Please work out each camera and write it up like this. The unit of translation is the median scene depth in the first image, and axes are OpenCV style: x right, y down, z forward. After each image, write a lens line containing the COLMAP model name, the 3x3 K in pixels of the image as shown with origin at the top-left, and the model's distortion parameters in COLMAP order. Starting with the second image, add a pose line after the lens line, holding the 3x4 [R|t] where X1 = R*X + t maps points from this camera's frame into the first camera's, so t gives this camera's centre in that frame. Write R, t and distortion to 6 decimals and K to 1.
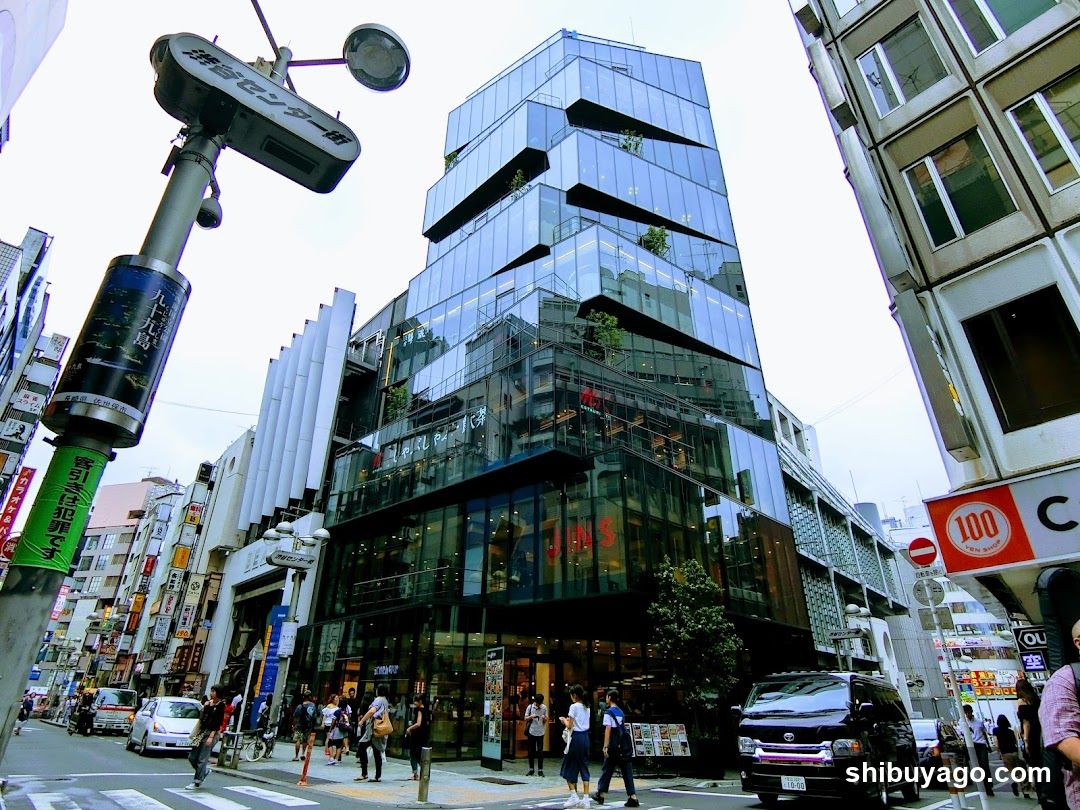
lens RADIAL K [[586.3, 0, 535.9], [0, 586.3, 380.1], [0, 0, 1]] dist [-0.060281, 0.000666]
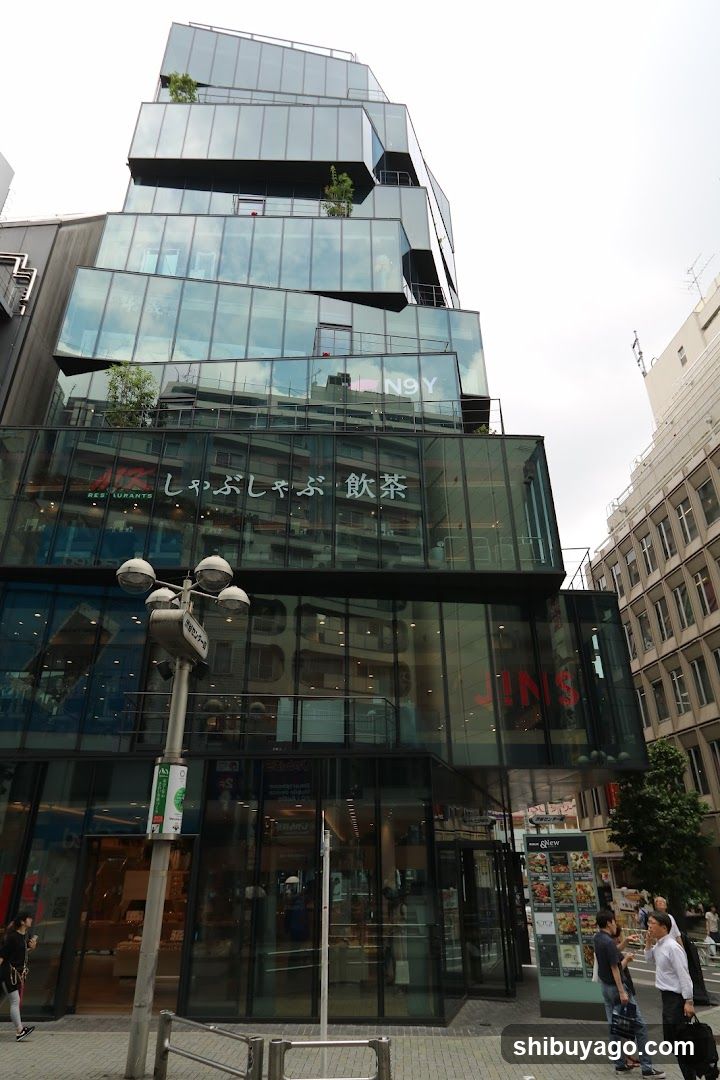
lens RADIAL K [[648.7, 0, 360.0], [0, 648.7, 540.0], [0, 0, 1]] dist [-0.020274, -0.000127]
pose [[0.693595, 0.315696, 0.647505, -0.393079], [-0.330784, 0.938065, -0.103032, 0.141598], [-0.639929, -0.142722, 0.755064, 0.299130]]
